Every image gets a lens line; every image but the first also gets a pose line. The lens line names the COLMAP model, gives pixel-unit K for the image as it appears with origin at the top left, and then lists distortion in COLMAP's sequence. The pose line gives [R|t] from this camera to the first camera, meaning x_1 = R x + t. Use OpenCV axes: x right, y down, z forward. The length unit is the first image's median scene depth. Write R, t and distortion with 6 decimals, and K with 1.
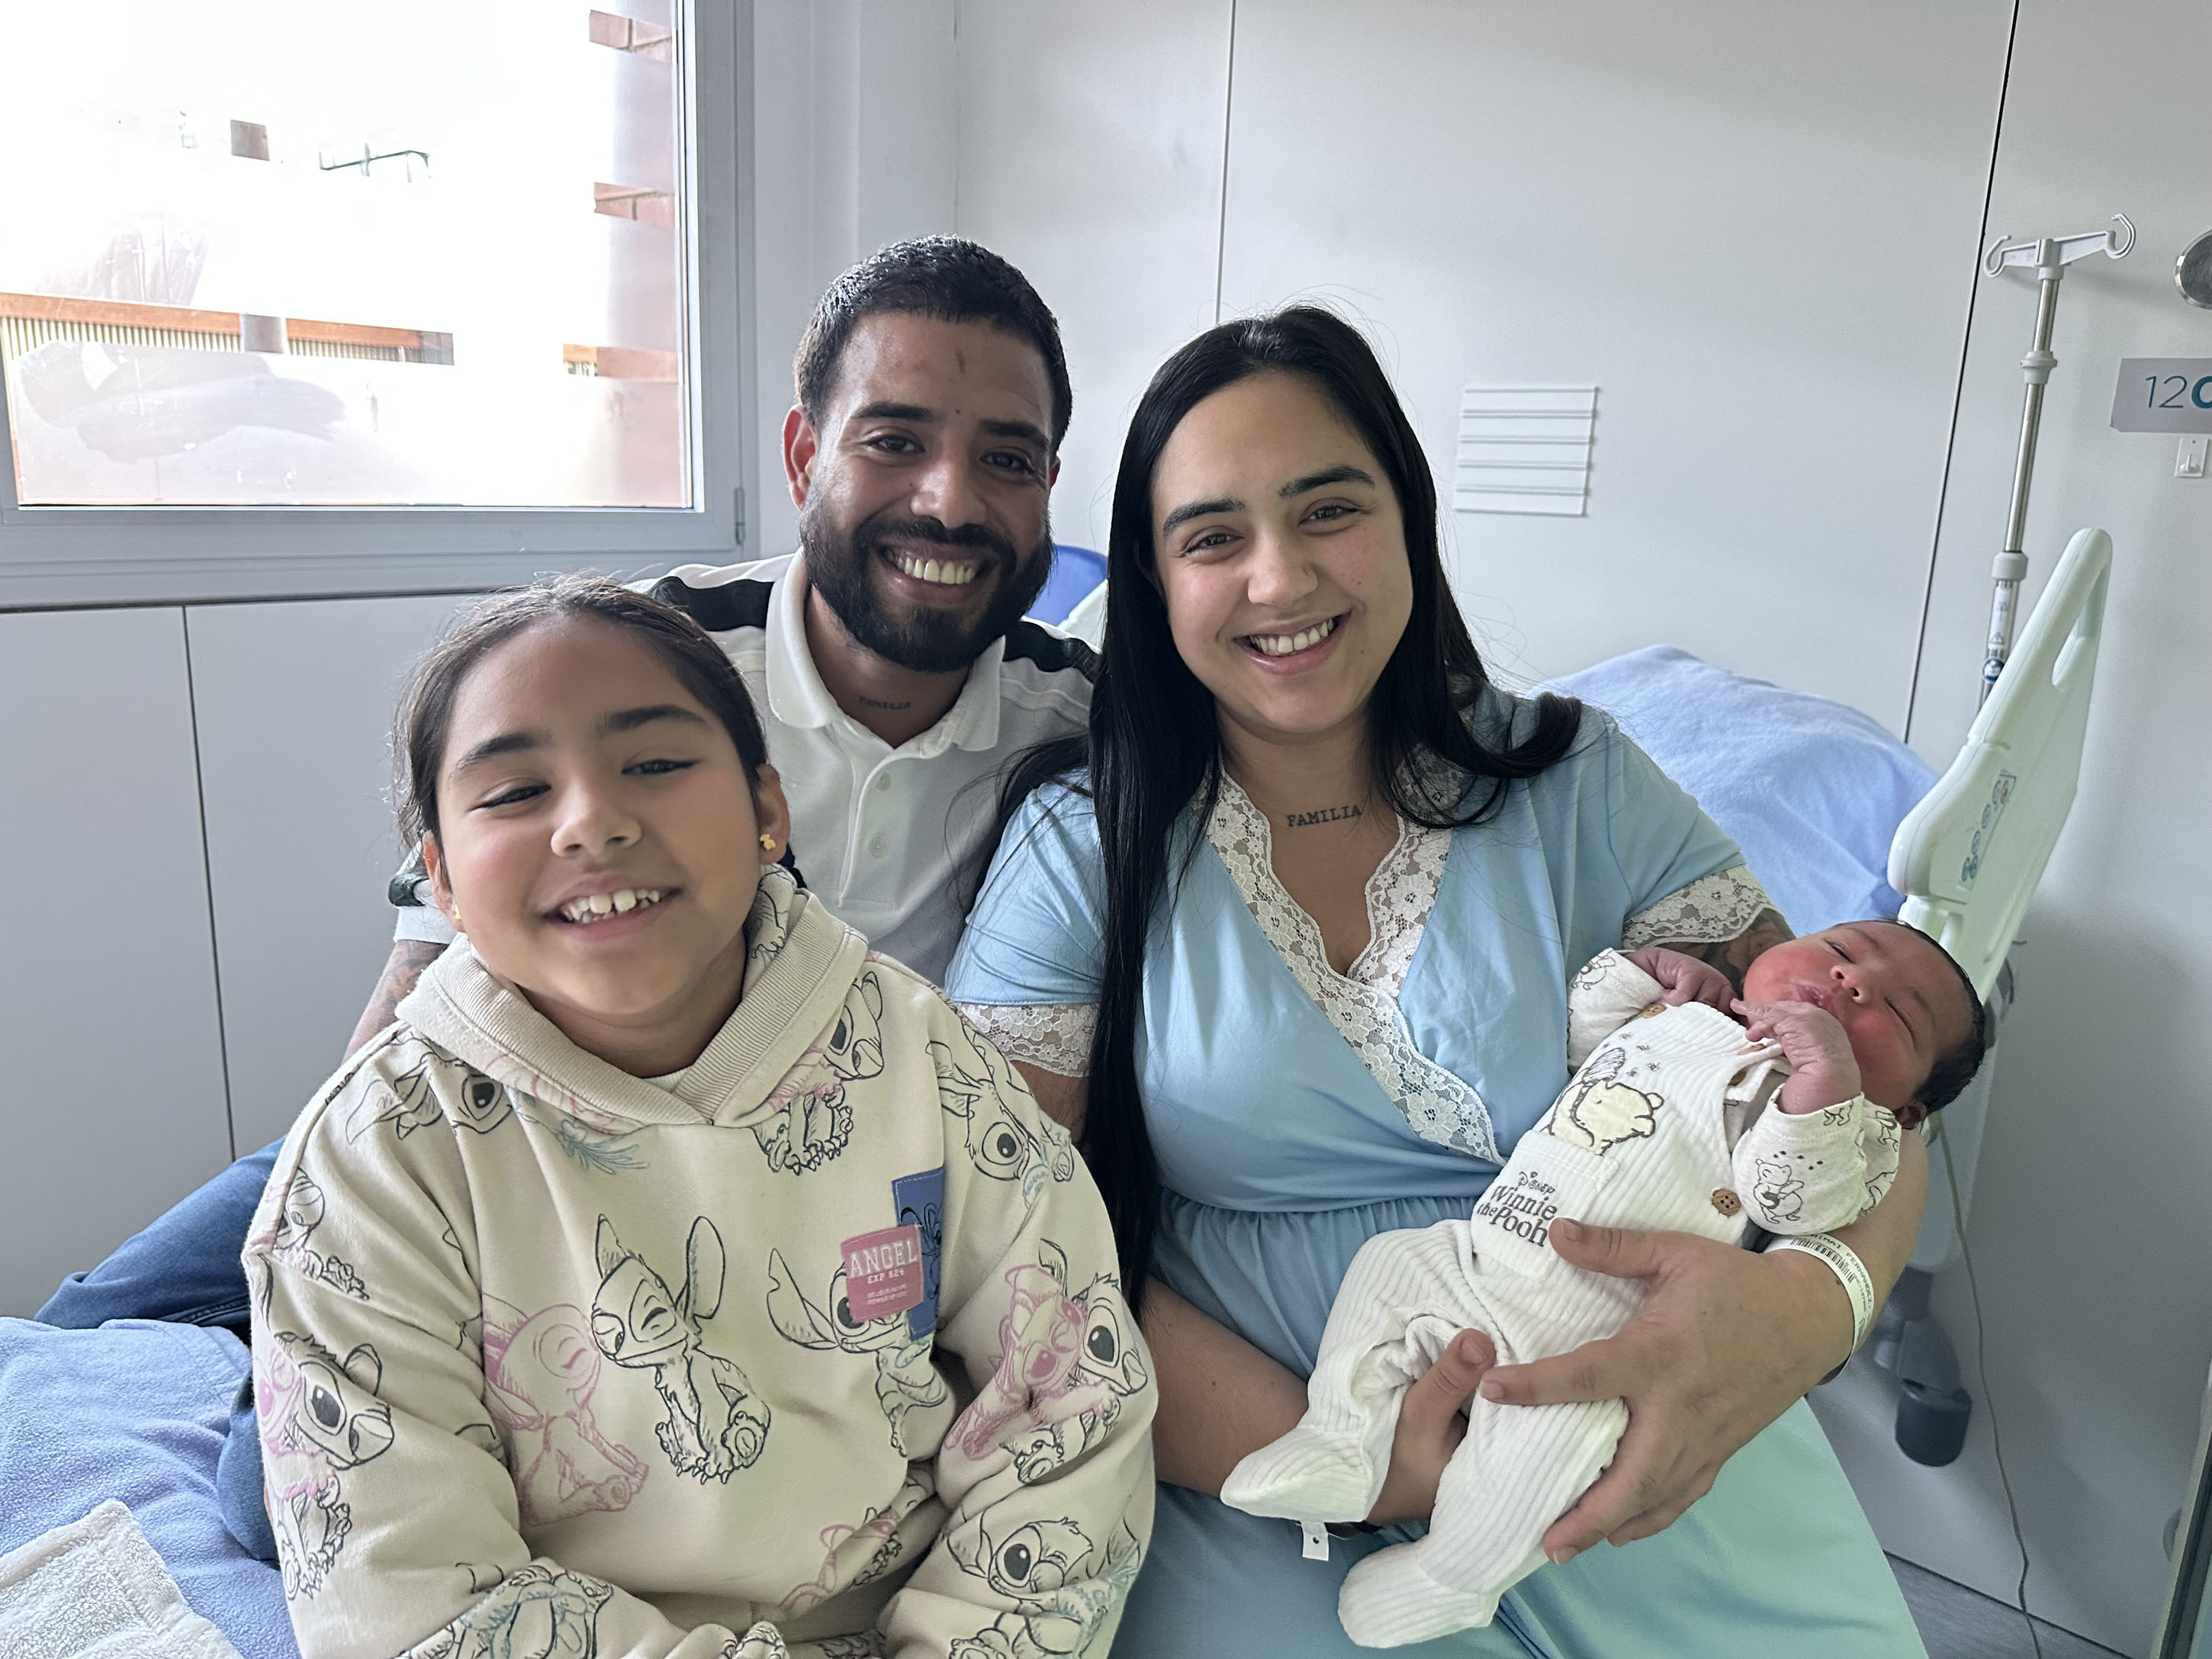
lens RADIAL K [[1580.4, 0, 1106.0], [0, 1580.4, 829.5], [0, 0, 1]] dist [-0.140353, 0.095335]
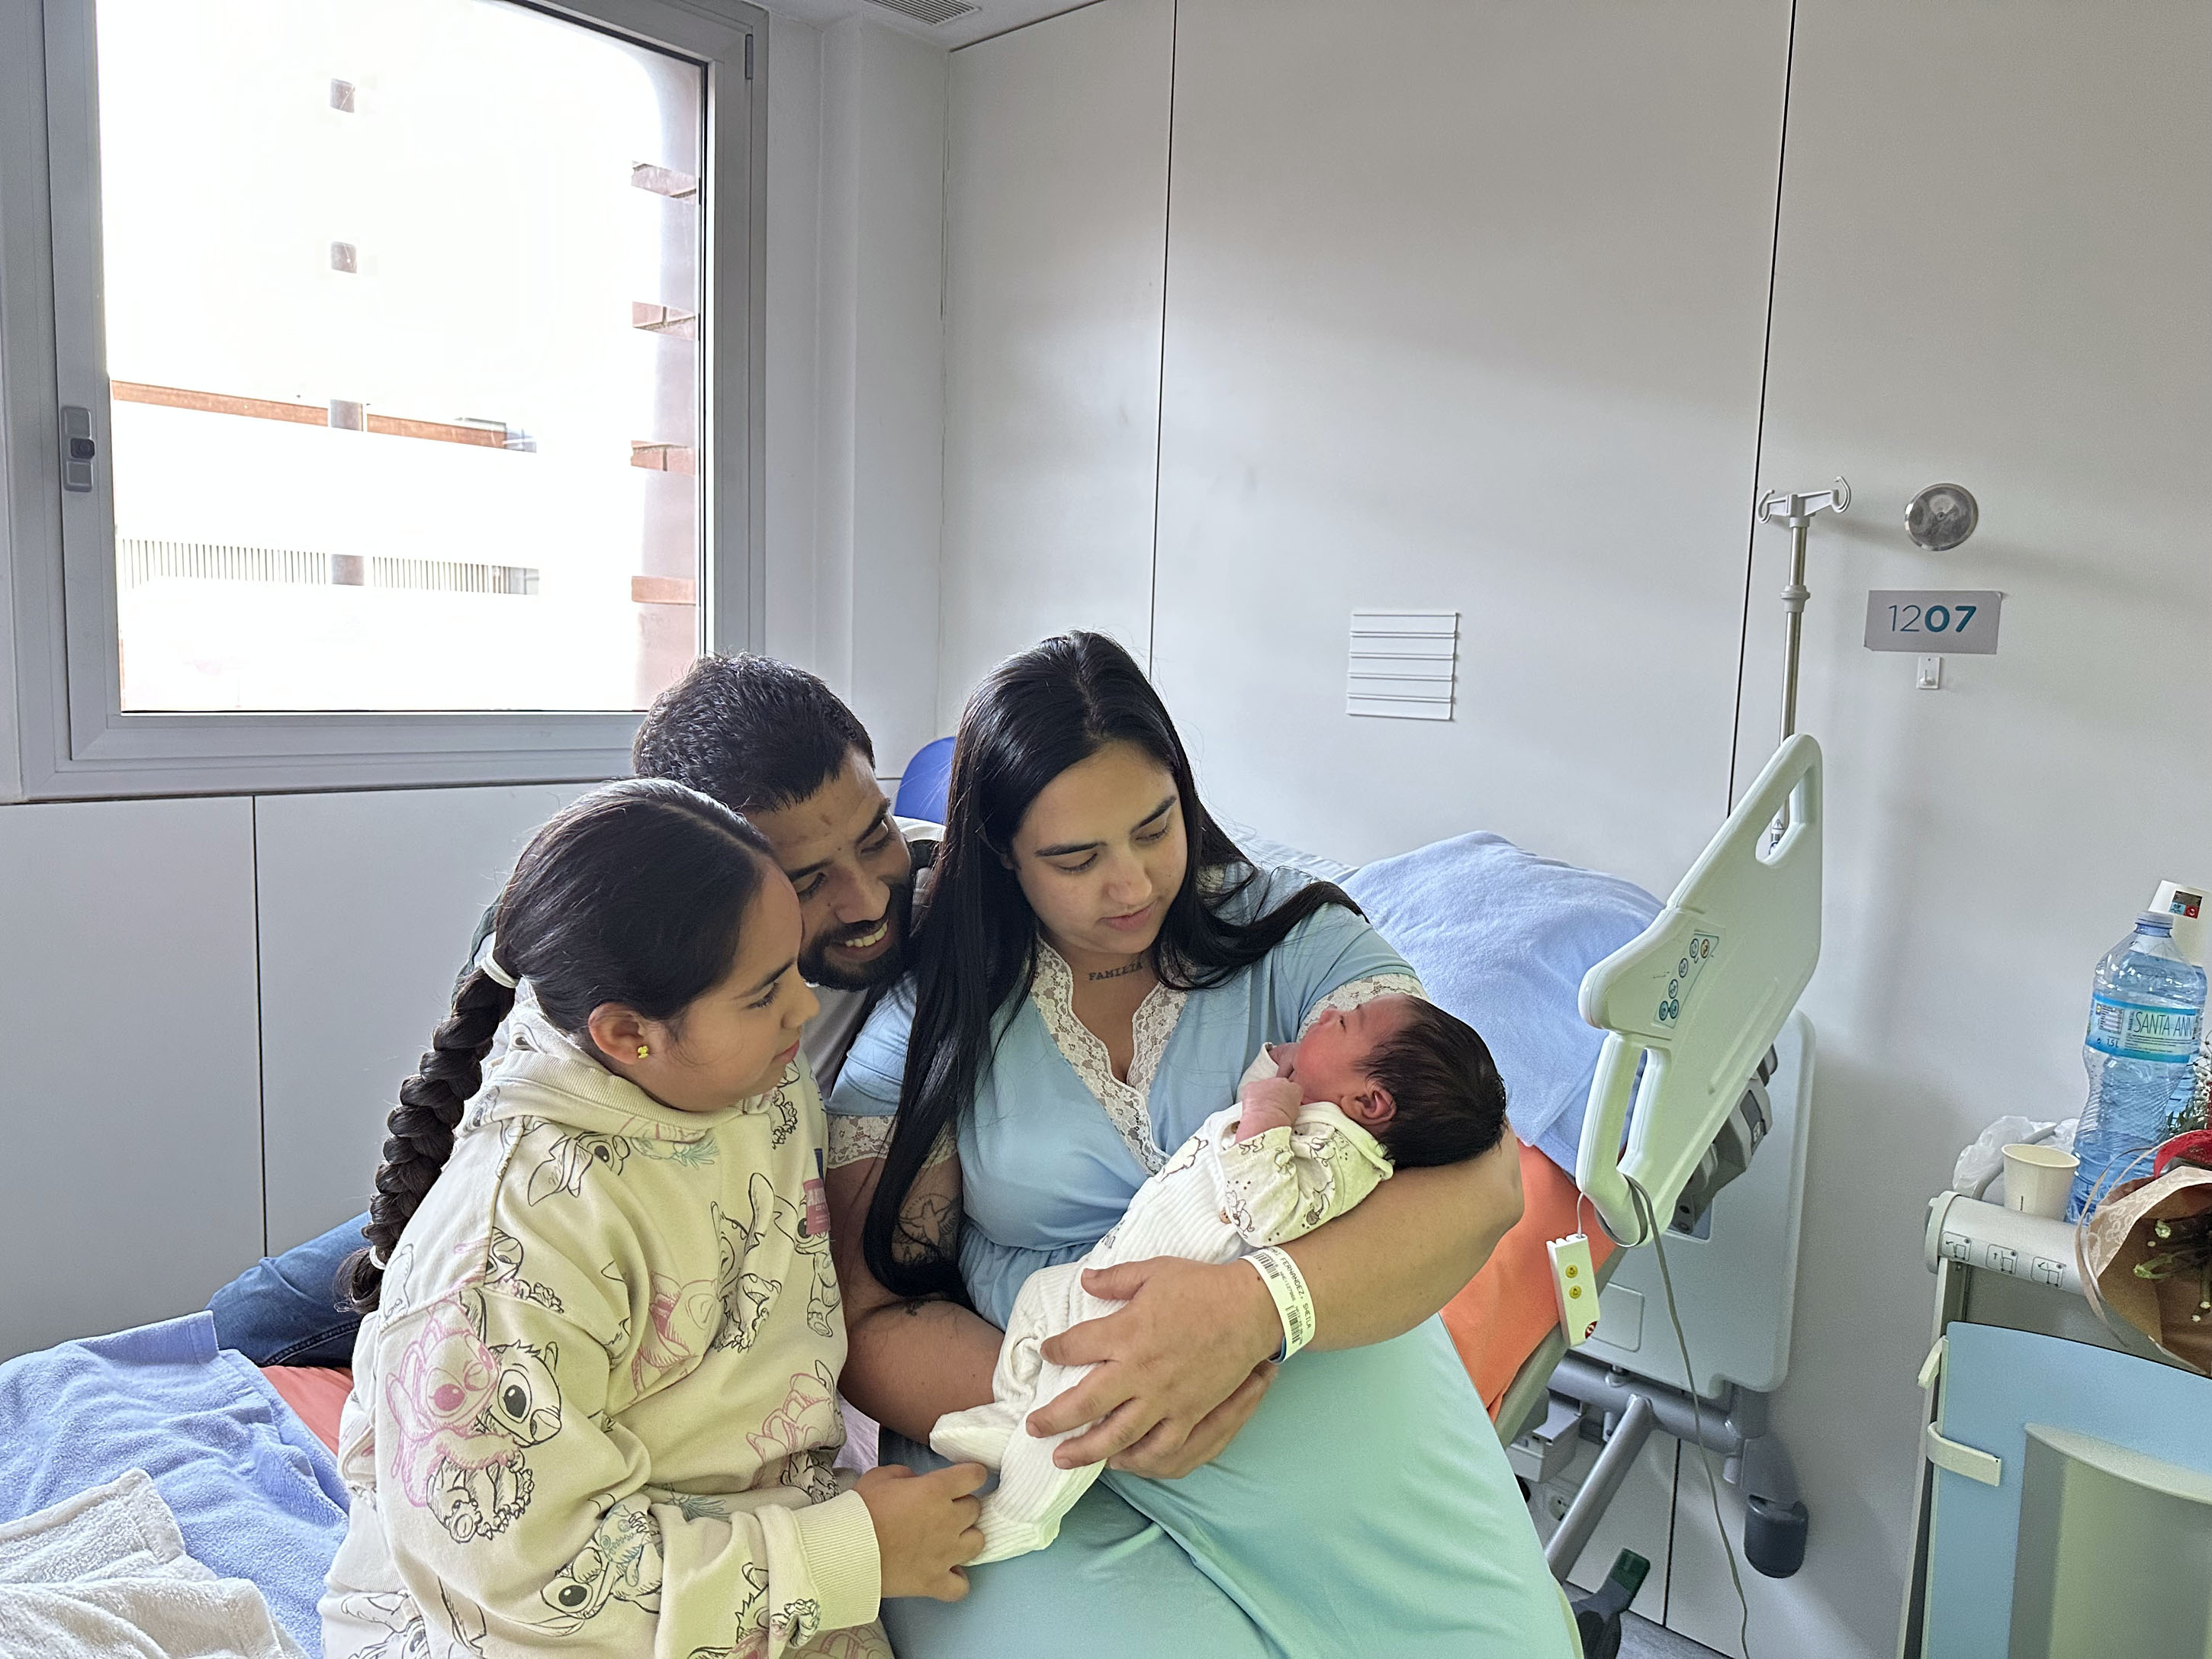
lens RADIAL K [[1493.2, 0, 1106.0], [0, 1493.2, 829.5], [0, 0, 1]] dist [0.005549, 0.001360]
pose [[0.999434, 0.006461, -0.033008, 0.123784], [-0.010053, 0.993898, -0.109841, 0.011179], [0.032097, 0.110111, 0.993401, -0.185728]]
